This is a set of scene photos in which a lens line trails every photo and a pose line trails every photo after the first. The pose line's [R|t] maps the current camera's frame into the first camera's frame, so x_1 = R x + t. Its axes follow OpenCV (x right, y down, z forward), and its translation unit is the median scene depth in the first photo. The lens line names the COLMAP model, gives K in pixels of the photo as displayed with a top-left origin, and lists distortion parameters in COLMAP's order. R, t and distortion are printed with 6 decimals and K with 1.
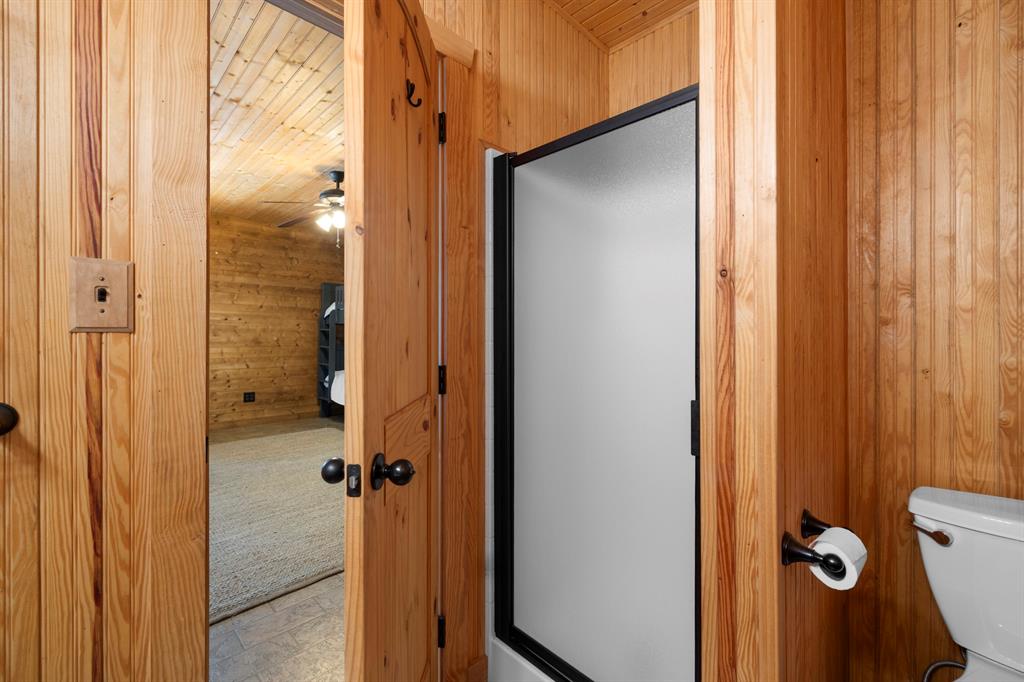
lens RADIAL K [[437.3, 0, 511.4], [0, 437.3, 333.6], [0, 0, 1]] dist [0.002485, -0.000178]
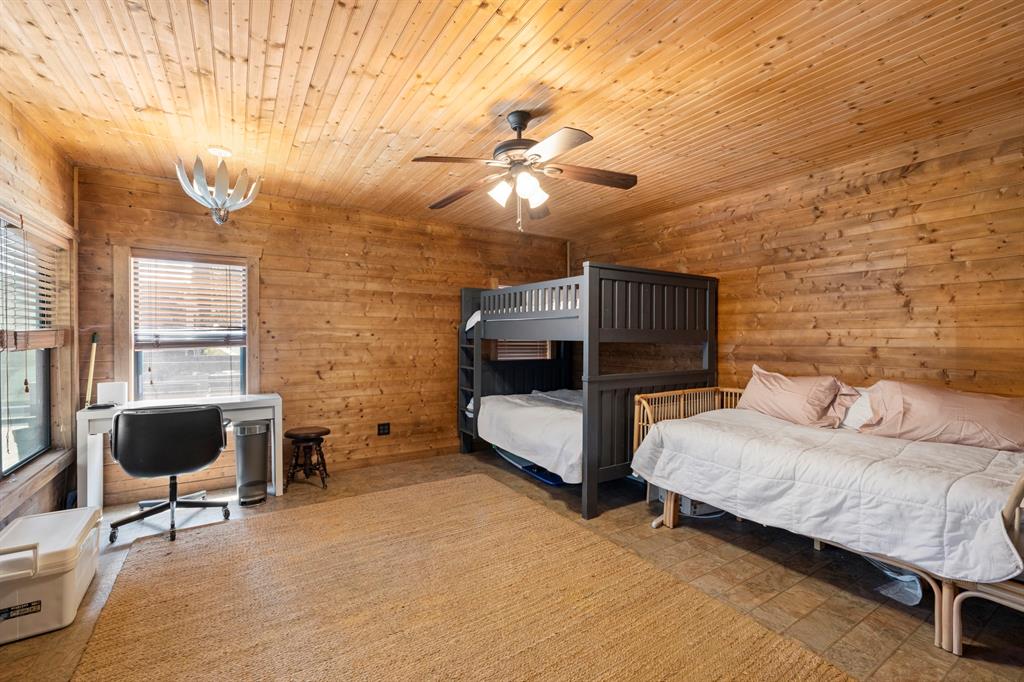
lens RADIAL K [[437.3, 0, 511.0], [0, 437.3, 344.0], [0, 0, 1]] dist [0.002485, -0.000178]
pose [[0.977072, -0.002448, -0.212895, -0.186691], [0.006045, 0.999850, 0.016249, -0.026723], [0.212824, -0.017164, 0.976940, 0.246552]]
